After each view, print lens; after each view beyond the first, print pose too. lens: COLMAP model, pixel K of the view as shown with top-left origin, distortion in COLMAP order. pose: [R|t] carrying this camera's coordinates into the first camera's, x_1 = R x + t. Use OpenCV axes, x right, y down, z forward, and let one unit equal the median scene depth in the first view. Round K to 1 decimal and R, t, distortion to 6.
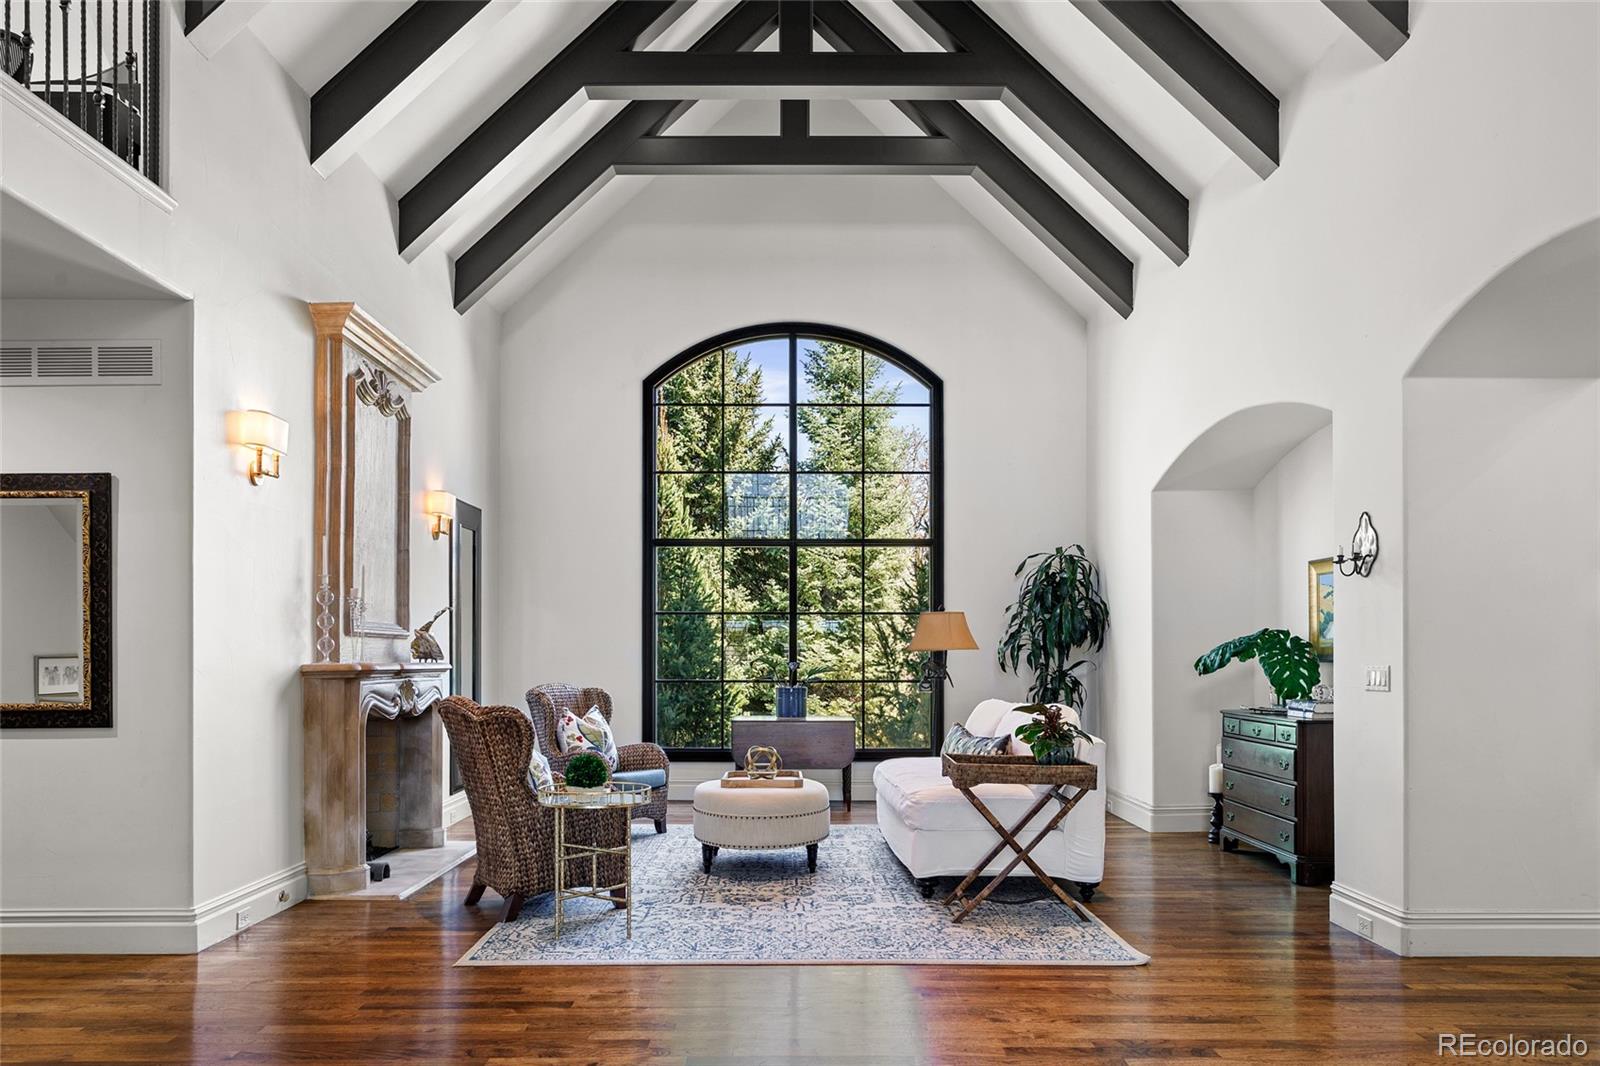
lens RADIAL K [[1149.2, 0, 772.2], [0, 1149.2, 649.0], [0, 0, 1]] dist [-0.000897, 0.010410]
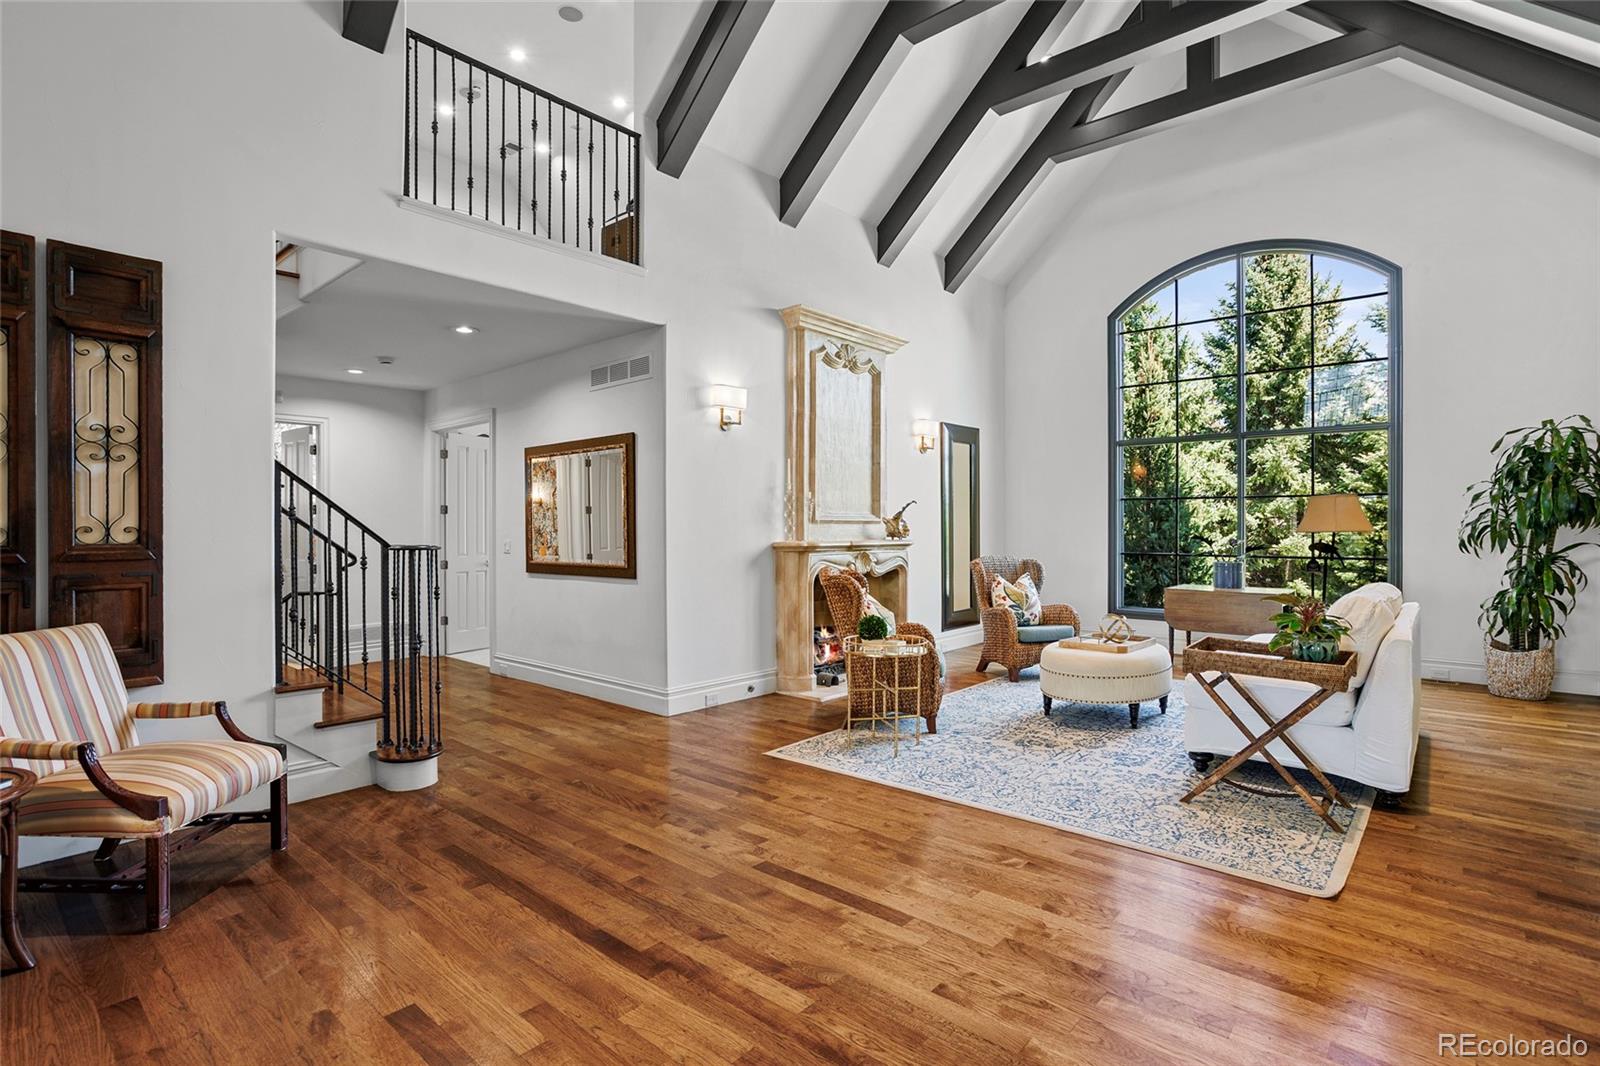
lens RADIAL K [[777.3, 0, 813.9], [0, 777.3, 526.8], [0, 0, 1]] dist [-0.004604, 0.007134]
pose [[0.771407, -0.000223, -0.636342, 0.303132], [0.004208, 0.999980, 0.004750, -0.012228], [0.636328, -0.006342, 0.771393, 0.218326]]
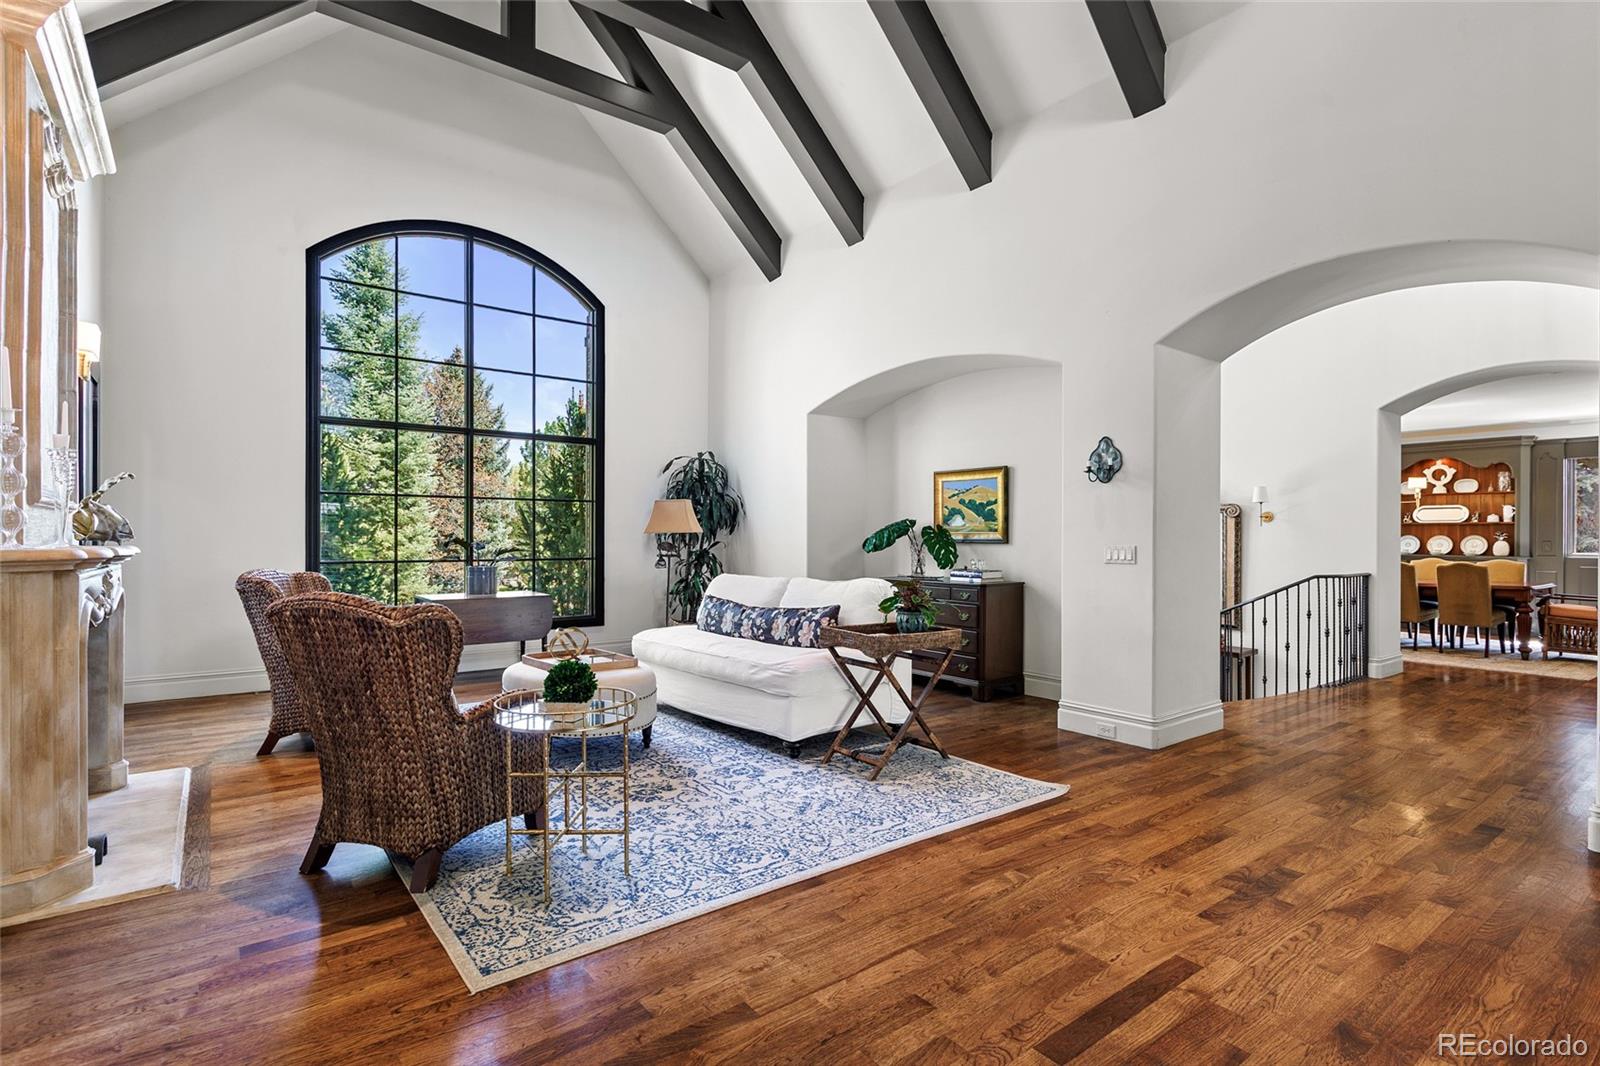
lens RADIAL K [[777.3, 0, 786.2], [0, 777.3, 540.3], [0, 0, 1]] dist [-0.004604, 0.007134]
pose [[0.794737, -0.000388, 0.606953, -0.312314], [-0.006145, 0.999943, 0.008686, 0.001679], [-0.606922, -0.010633, 0.794690, 0.401116]]
